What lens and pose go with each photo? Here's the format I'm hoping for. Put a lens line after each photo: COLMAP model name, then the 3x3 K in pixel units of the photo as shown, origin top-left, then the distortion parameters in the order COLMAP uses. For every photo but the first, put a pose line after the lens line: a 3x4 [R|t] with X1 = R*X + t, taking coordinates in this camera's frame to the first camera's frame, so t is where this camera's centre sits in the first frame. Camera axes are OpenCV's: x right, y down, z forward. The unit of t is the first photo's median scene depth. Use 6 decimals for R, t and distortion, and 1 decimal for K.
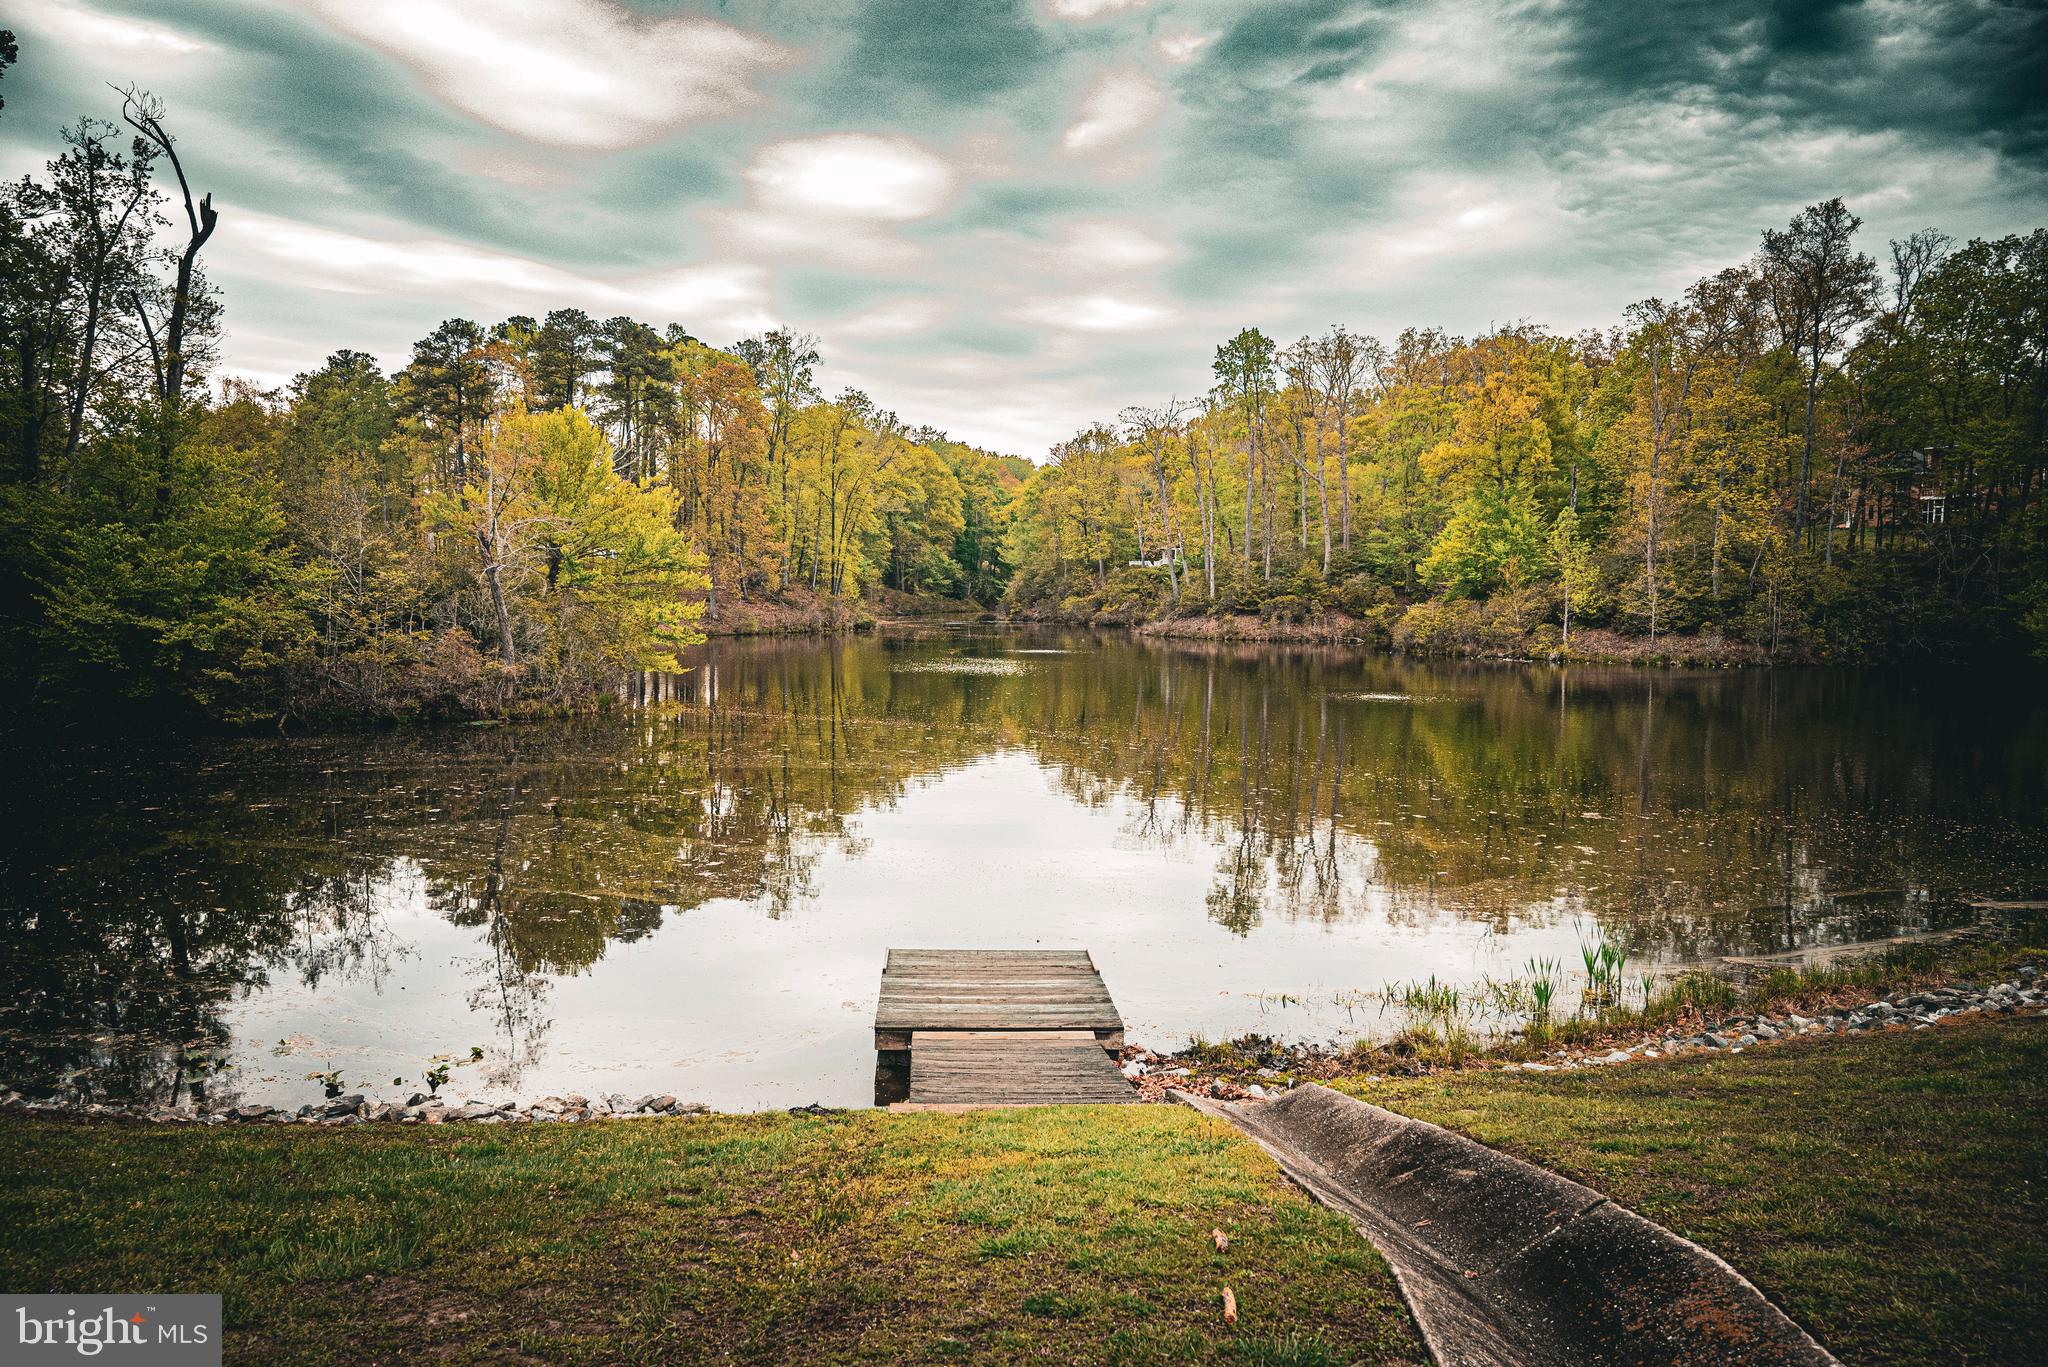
lens RADIAL K [[1361.3, 0, 1018.4], [0, 1361.3, 674.7], [0, 0, 1]] dist [-0.005723, 0.003160]
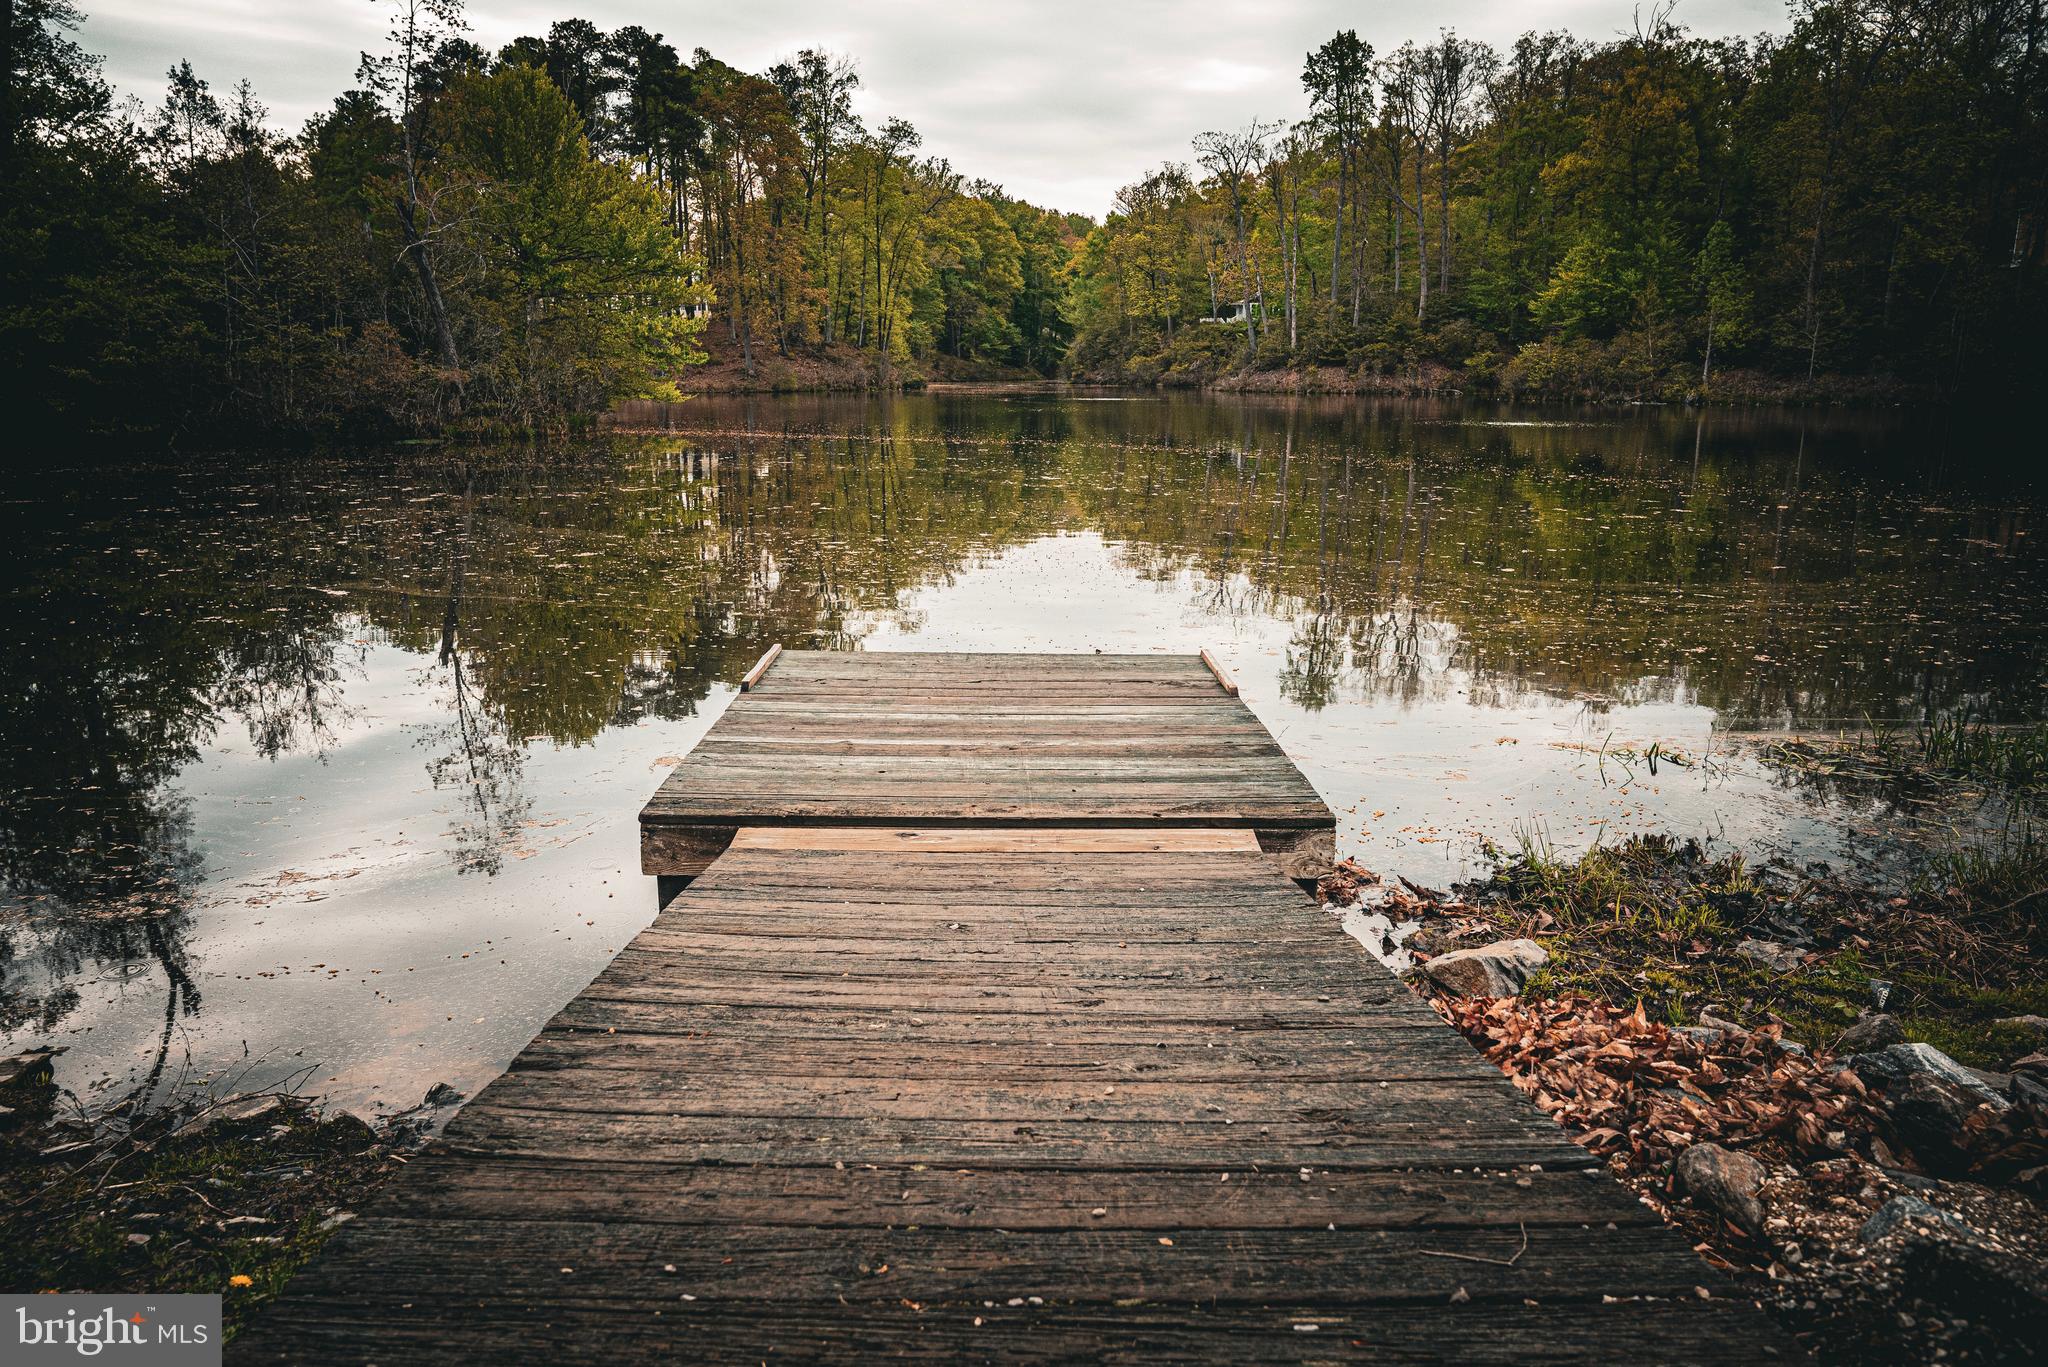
lens RADIAL K [[1361.3, 0, 1018.4], [0, 1361.3, 674.7], [0, 0, 1]] dist [-0.005723, 0.003160]
pose [[0.998944, 0.001614, -0.045915, 0.001039], [0.005602, 0.987646, 0.156599, 0.016128], [0.045600, -0.156691, 0.986594, 0.063364]]
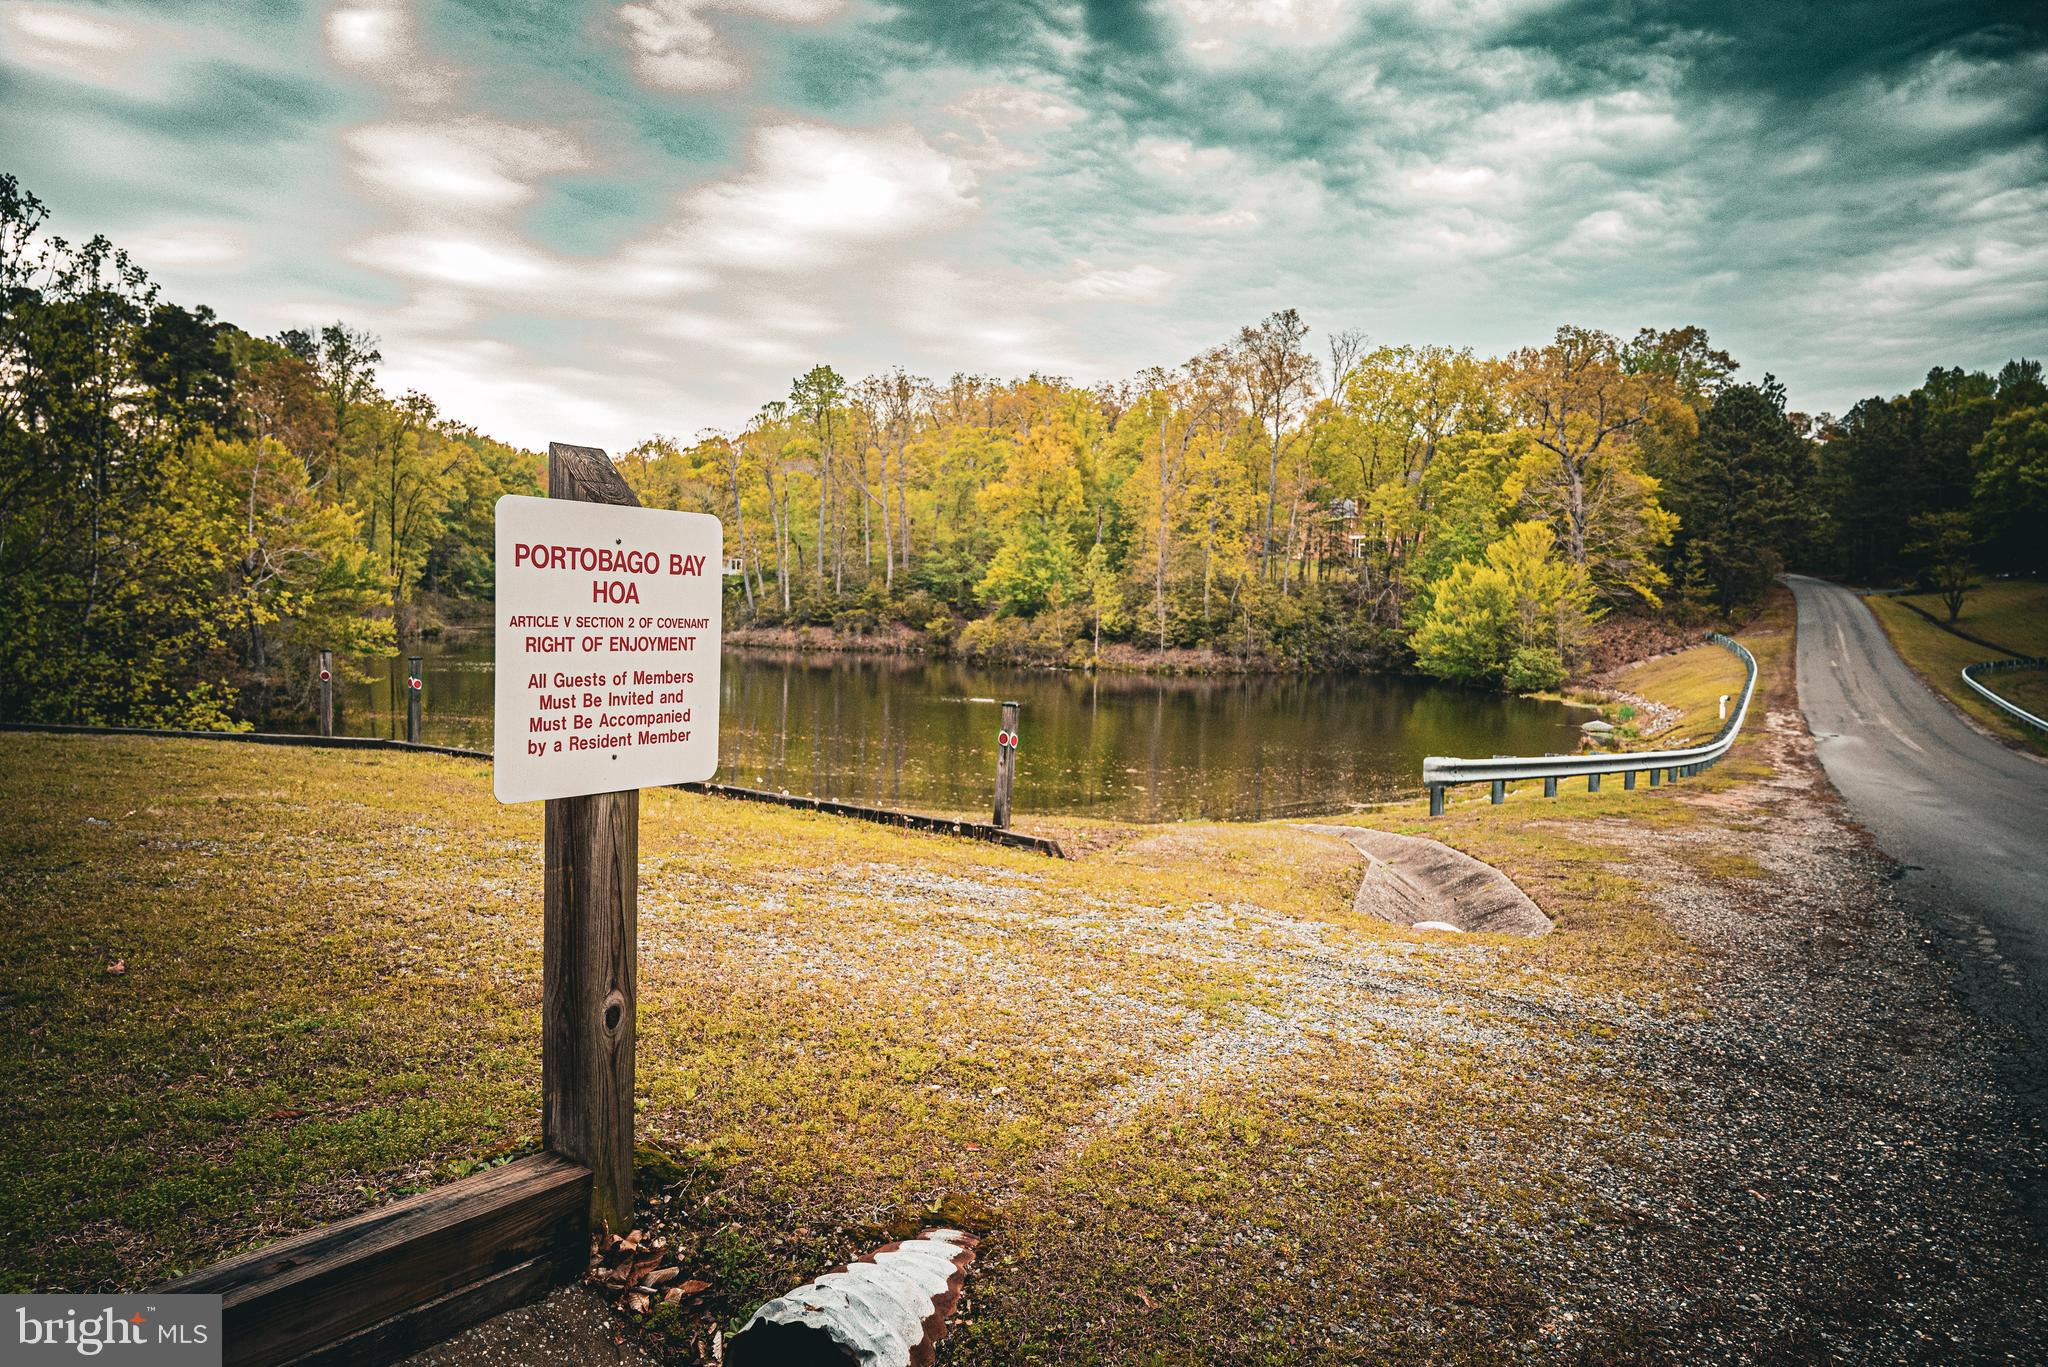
lens RADIAL K [[1382.6, 0, 1024.0], [0, 1382.6, 683.5], [0, 0, 1]] dist [-0.001020, 0.000480]
pose [[0.939182, -0.003138, 0.343406, -0.061462], [0.002032, 0.999992, 0.003579, -0.001510], [-0.343414, -0.002663, 0.939180, -0.103375]]
